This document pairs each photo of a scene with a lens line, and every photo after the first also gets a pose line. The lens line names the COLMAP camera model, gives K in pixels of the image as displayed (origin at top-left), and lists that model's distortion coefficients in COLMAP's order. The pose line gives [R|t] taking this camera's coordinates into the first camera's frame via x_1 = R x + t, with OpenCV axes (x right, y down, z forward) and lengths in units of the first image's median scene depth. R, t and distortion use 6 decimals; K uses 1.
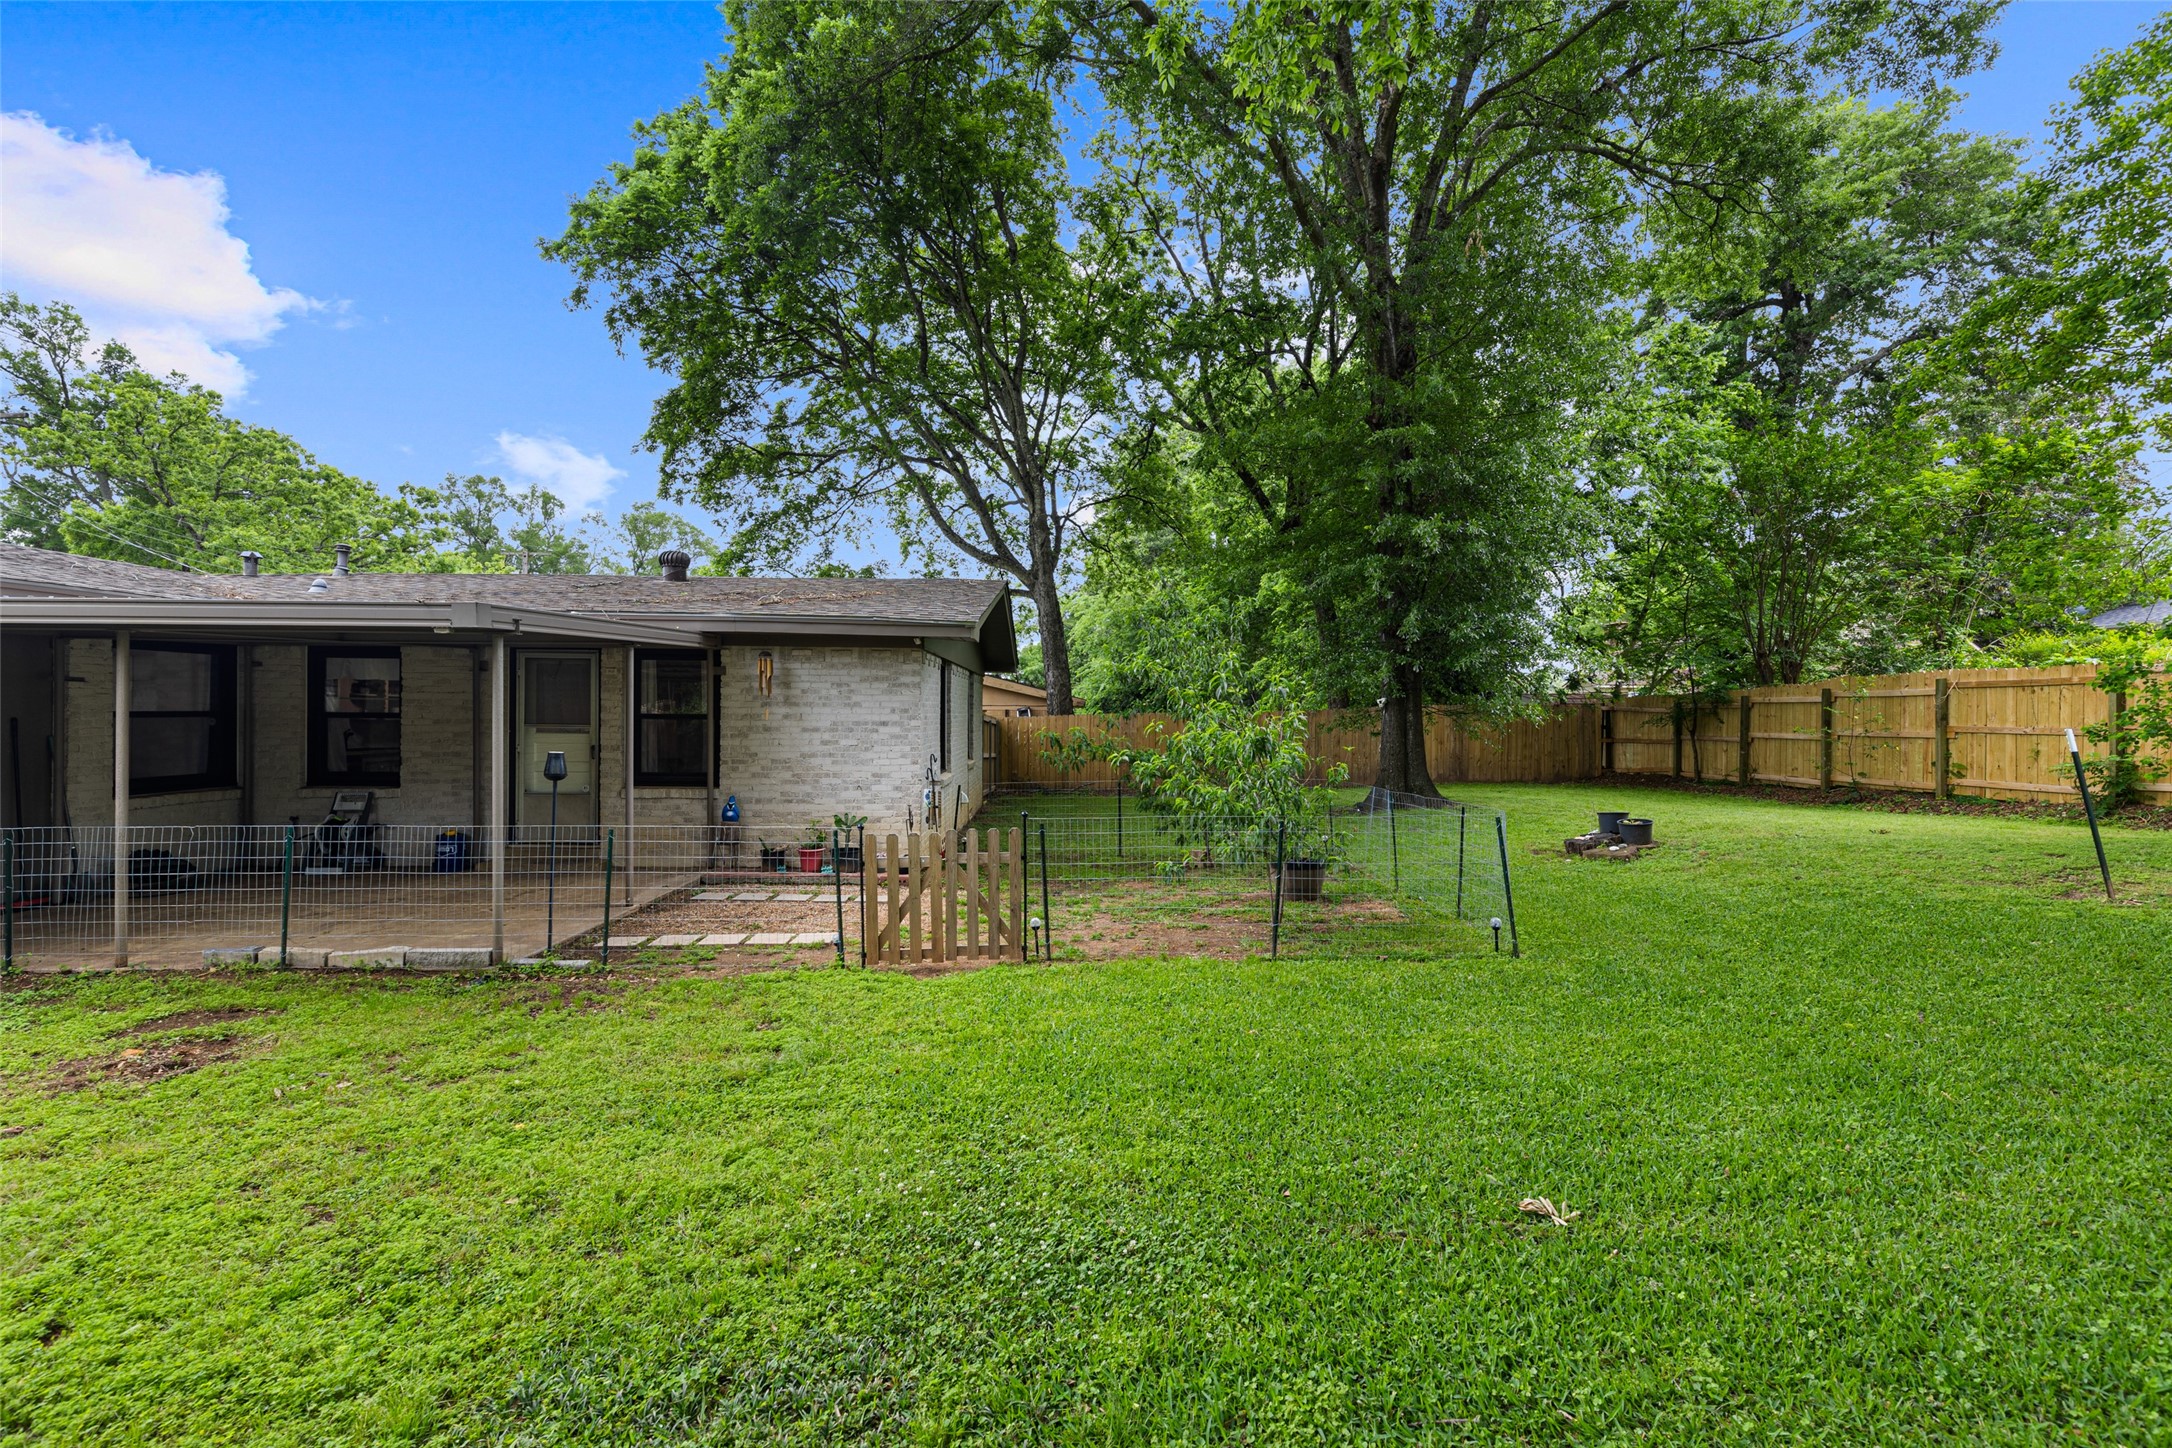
lens RADIAL K [[982.2, 0, 1090.1], [0, 982.2, 714.6], [0, 0, 1]] dist [-0.005953, -0.000668]
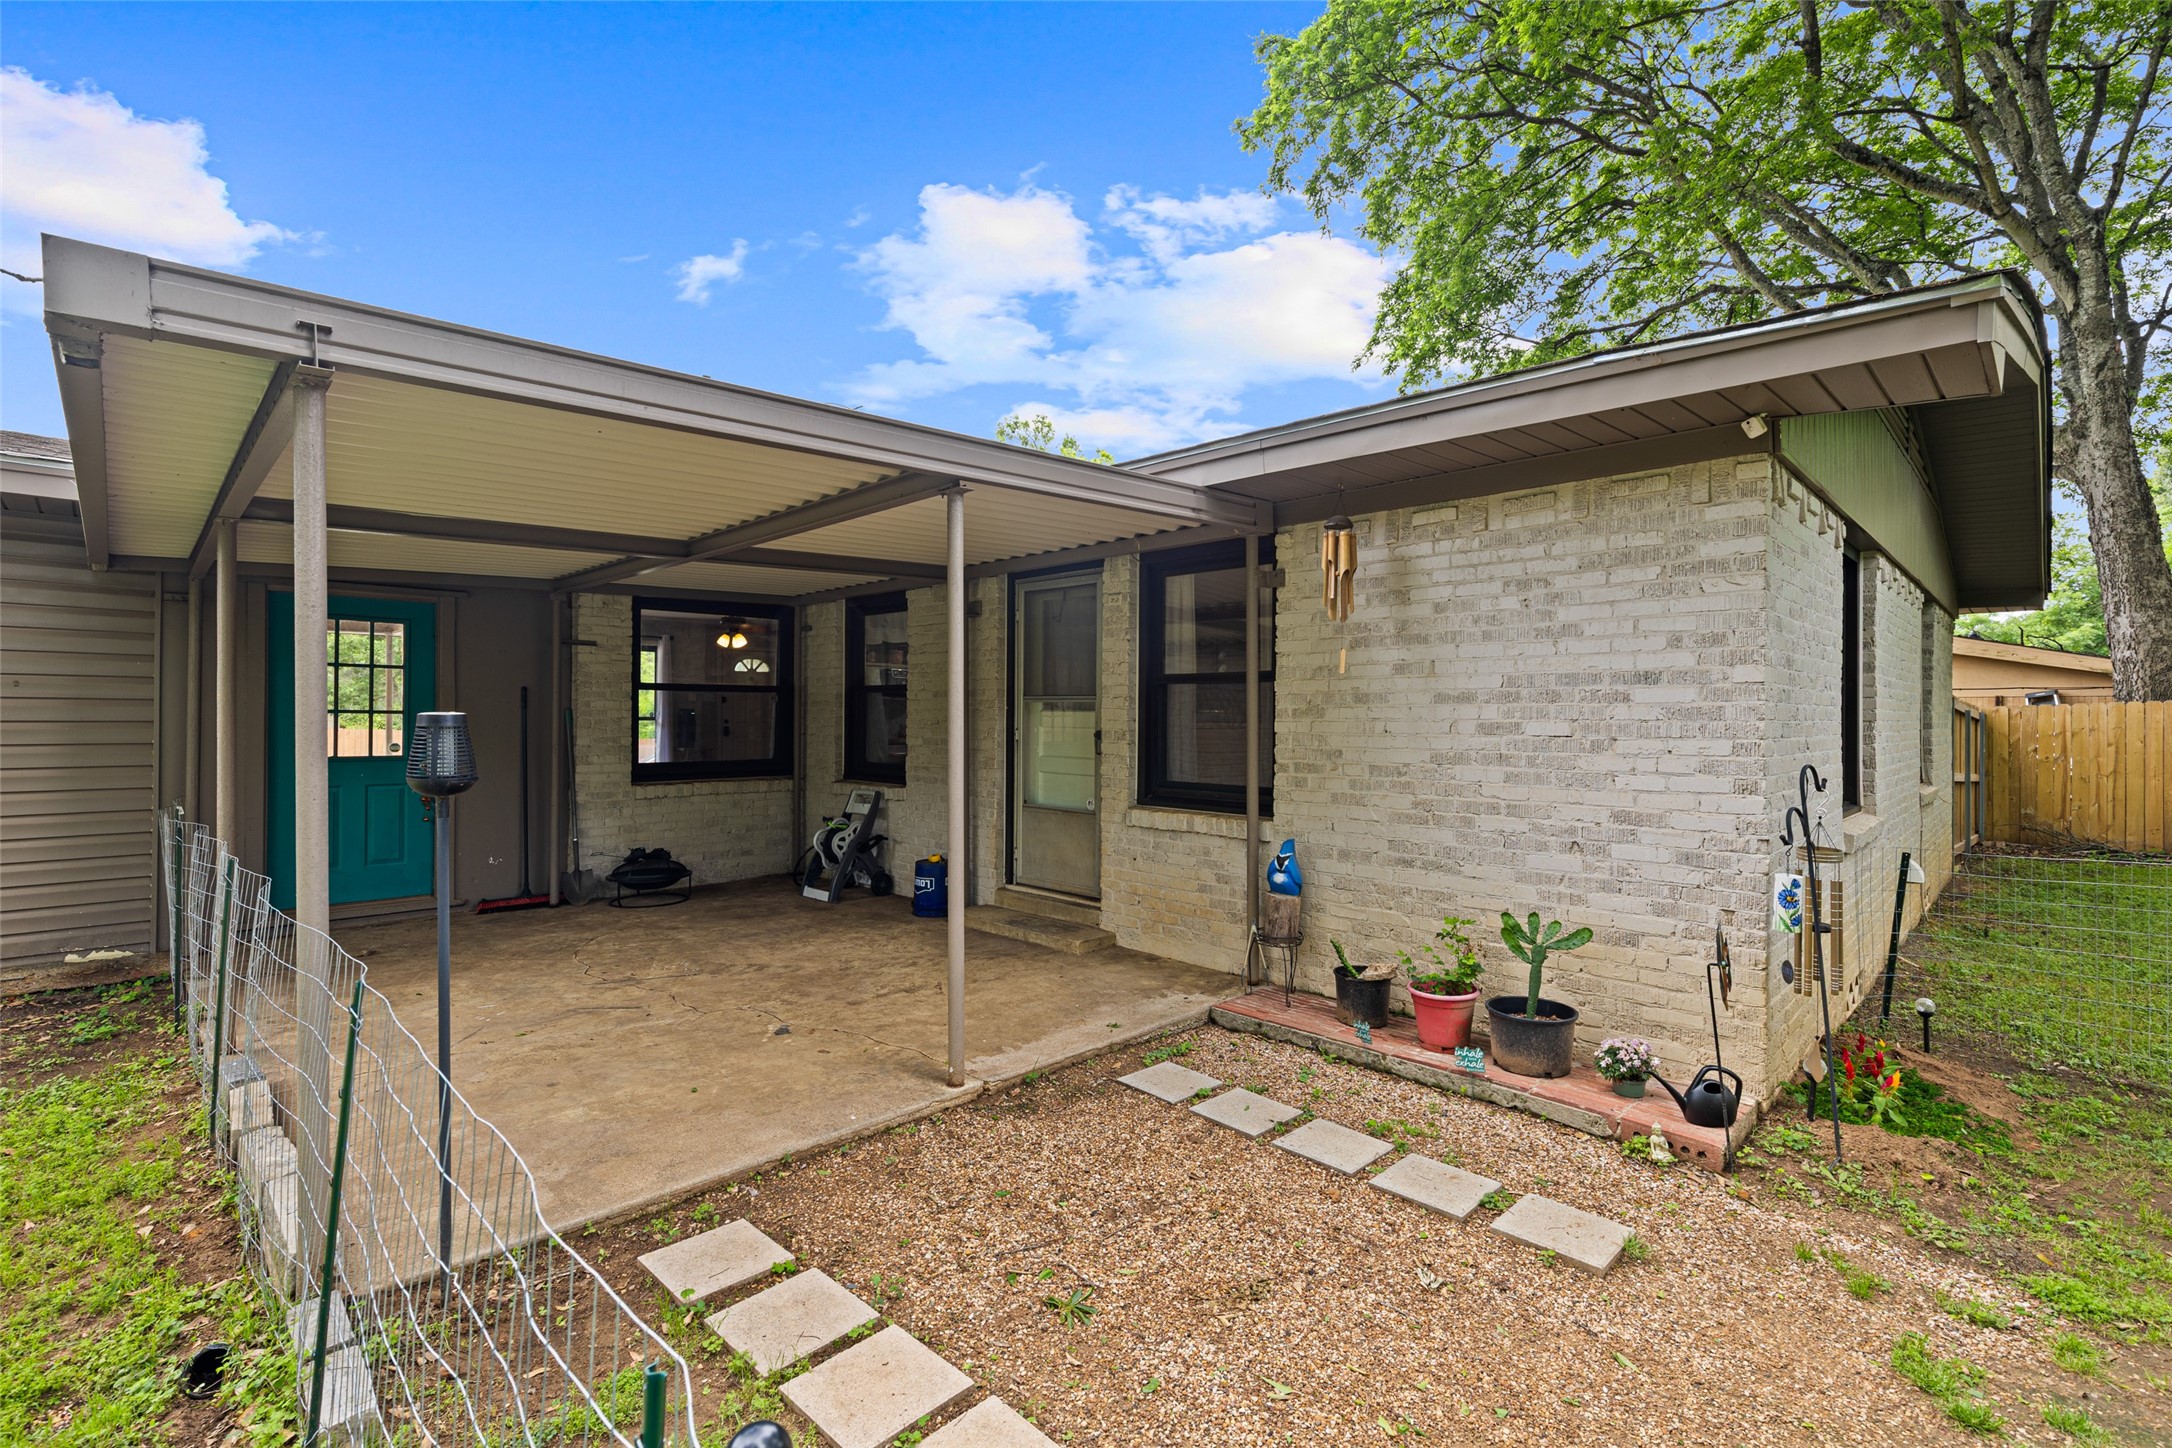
lens RADIAL K [[982.2, 0, 1093.5], [0, 982.2, 717.4], [0, 0, 1]] dist [-0.005953, -0.000668]
pose [[0.688648, -0.001410, -0.725094, -0.088433], [-0.003790, 0.999977, -0.005543, 0.027393], [0.725086, 0.006565, 0.688627, 0.604518]]
